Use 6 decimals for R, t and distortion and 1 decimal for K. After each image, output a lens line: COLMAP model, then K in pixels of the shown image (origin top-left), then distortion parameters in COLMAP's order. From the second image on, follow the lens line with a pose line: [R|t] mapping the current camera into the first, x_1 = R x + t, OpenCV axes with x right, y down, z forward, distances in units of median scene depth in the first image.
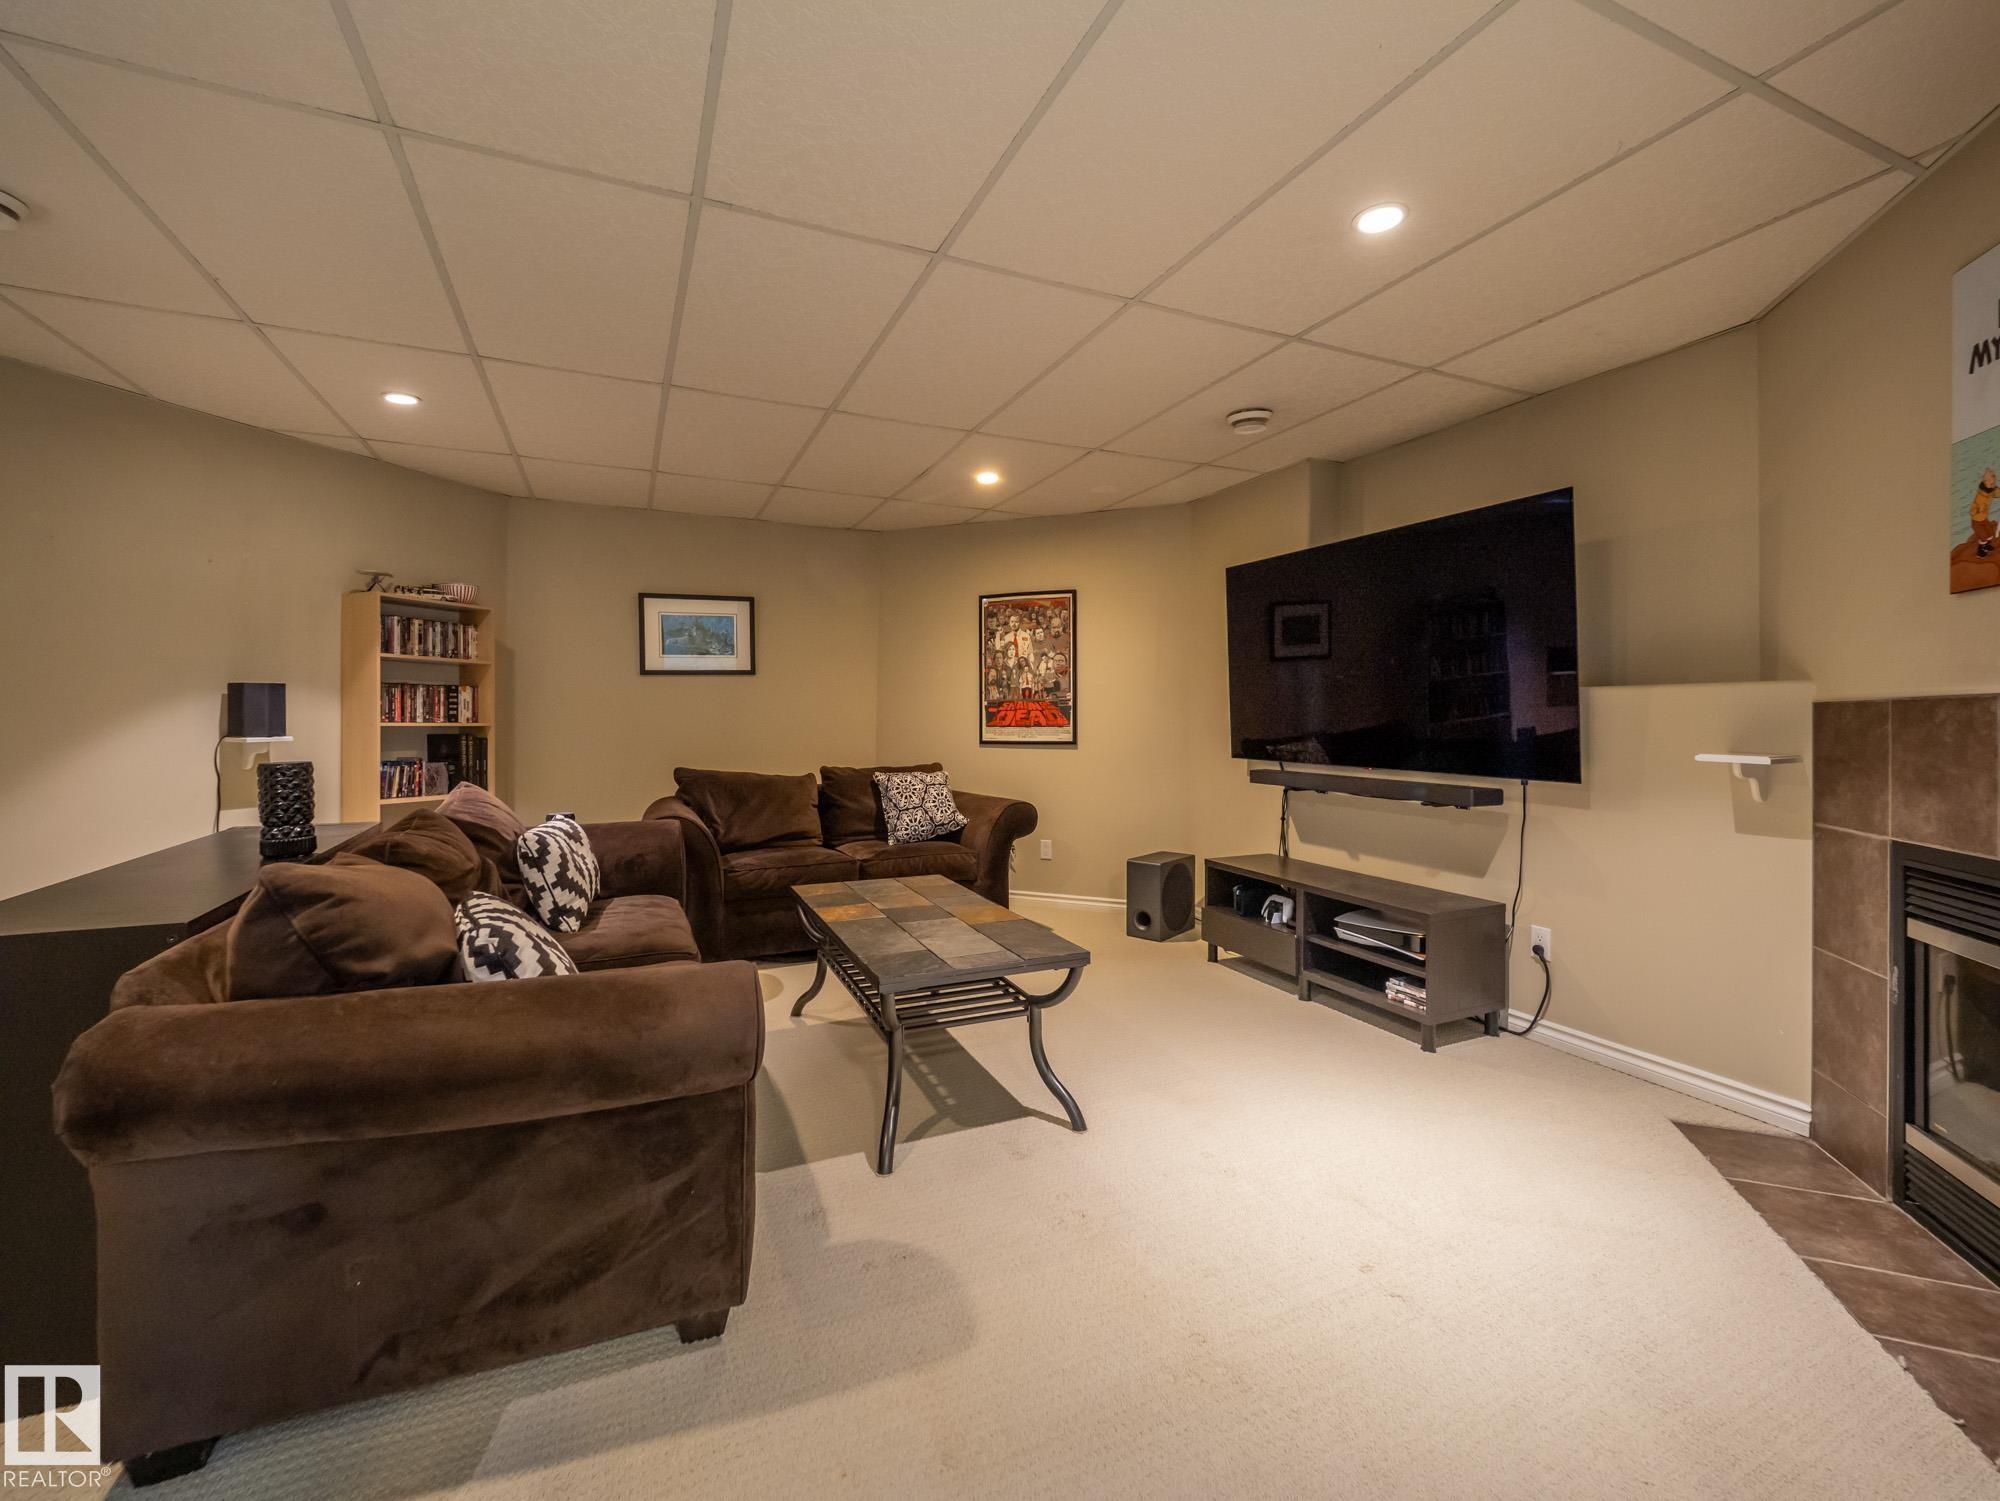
lens RADIAL K [[857.4, 0, 987.5], [0, 857.4, 717.1], [0, 0, 1]] dist [-0.002060, -0.000328]
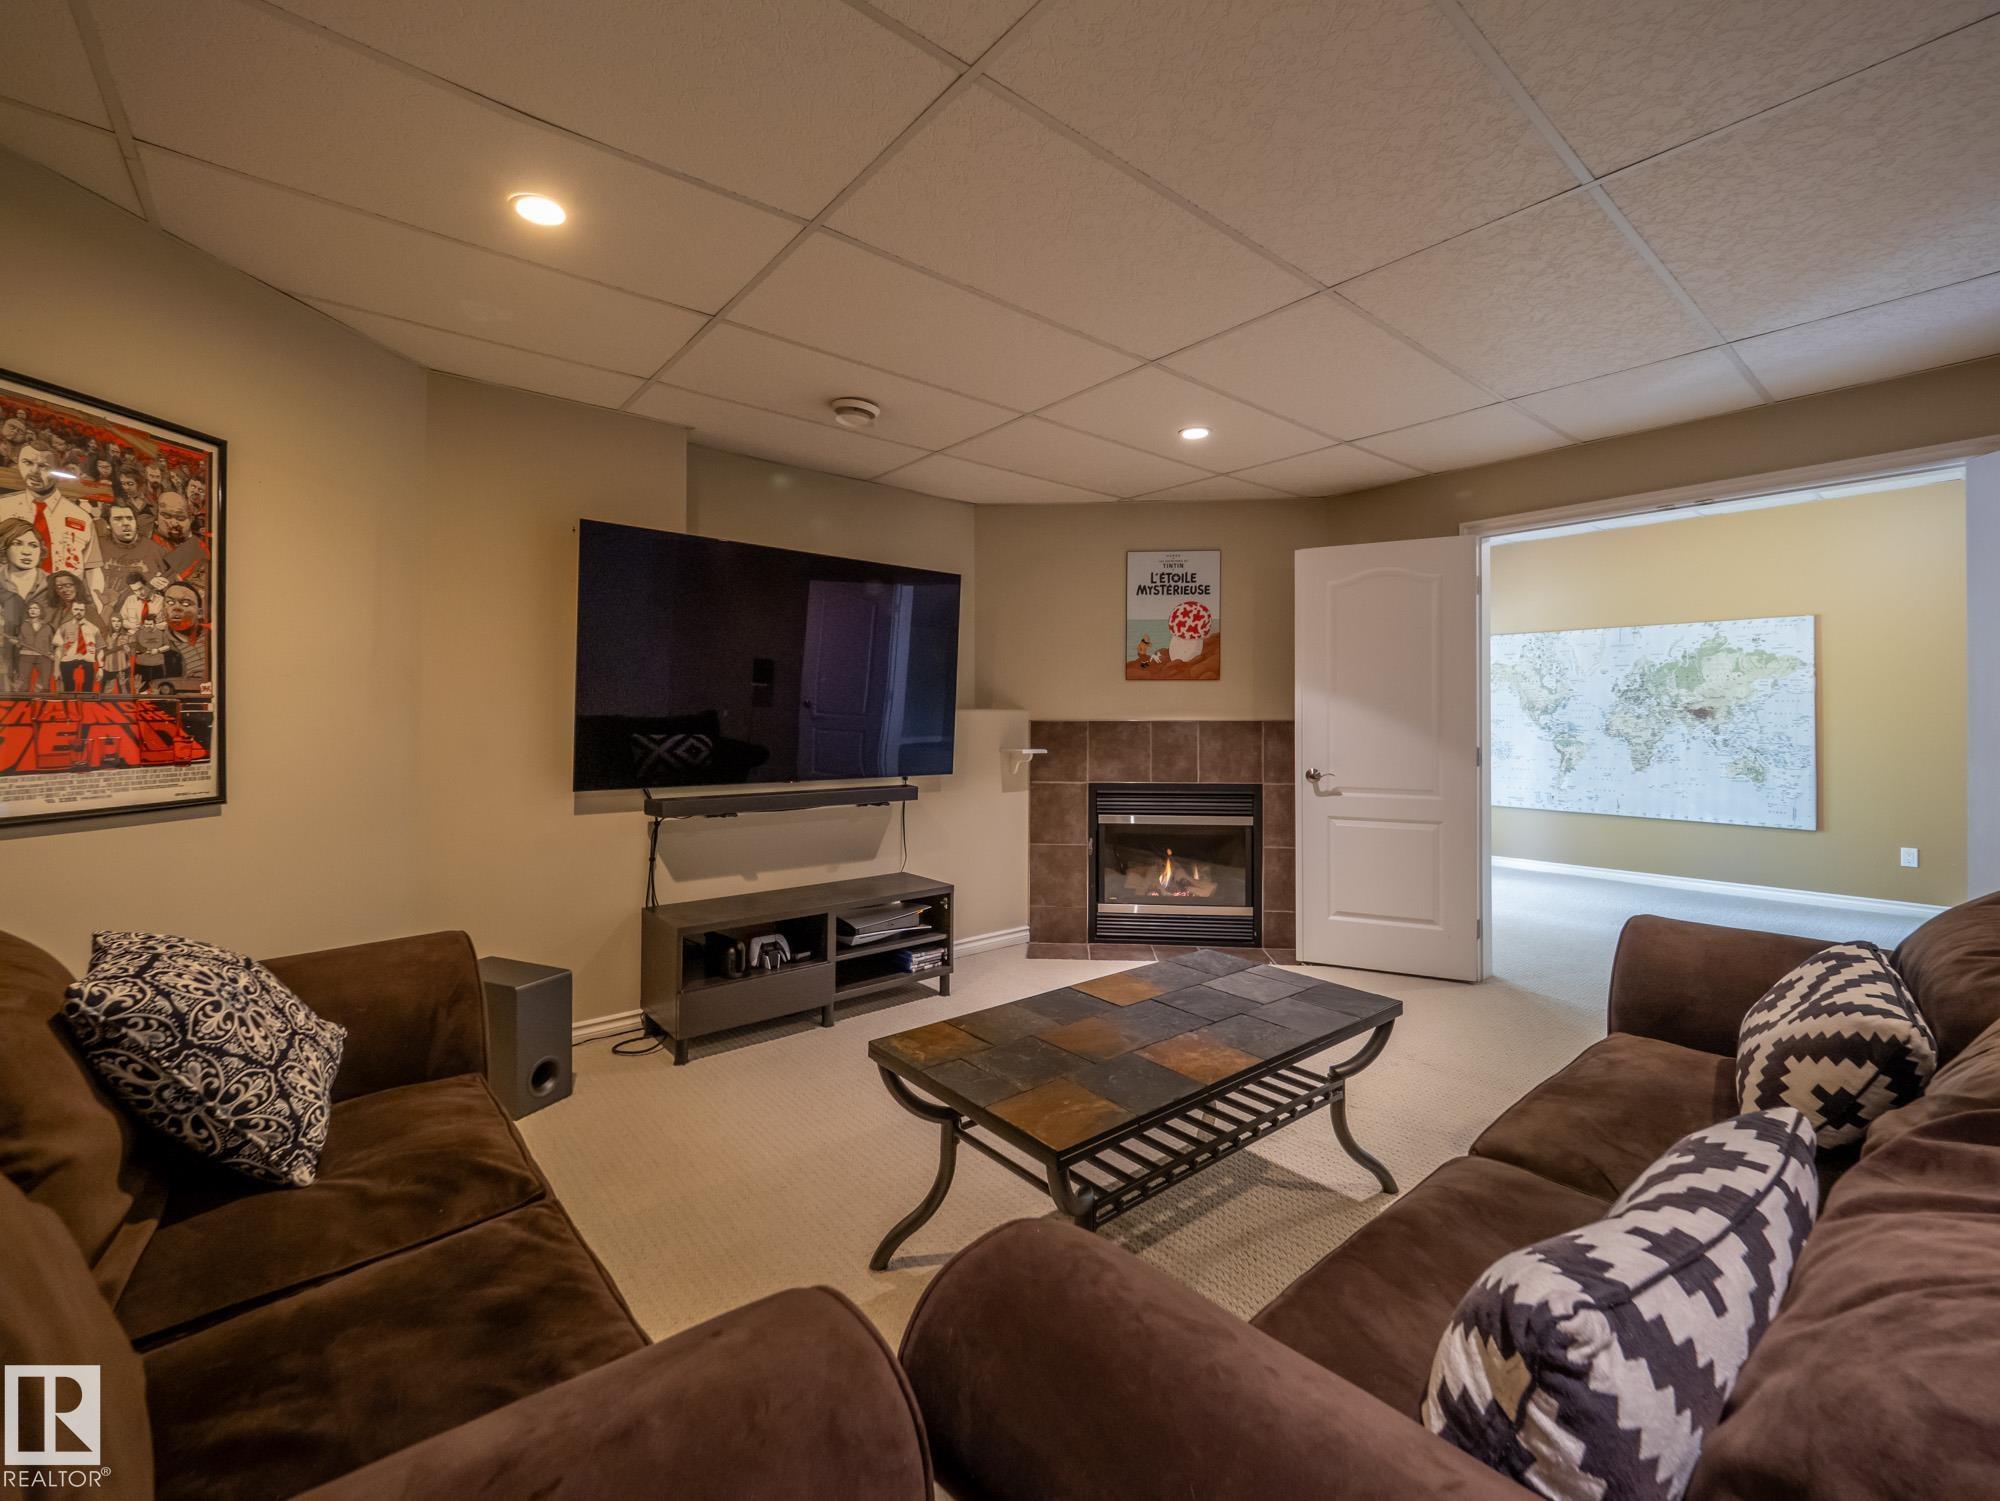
lens RADIAL K [[857.4, 0, 987.5], [0, 857.4, 717.1], [0, 0, 1]] dist [-0.002060, -0.000328]
pose [[-0.288389, -0.004230, 0.957504, -0.413907], [-0.005124, 0.999983, 0.002874, -0.014356], [-0.957500, -0.004078, -0.288405, 0.757464]]
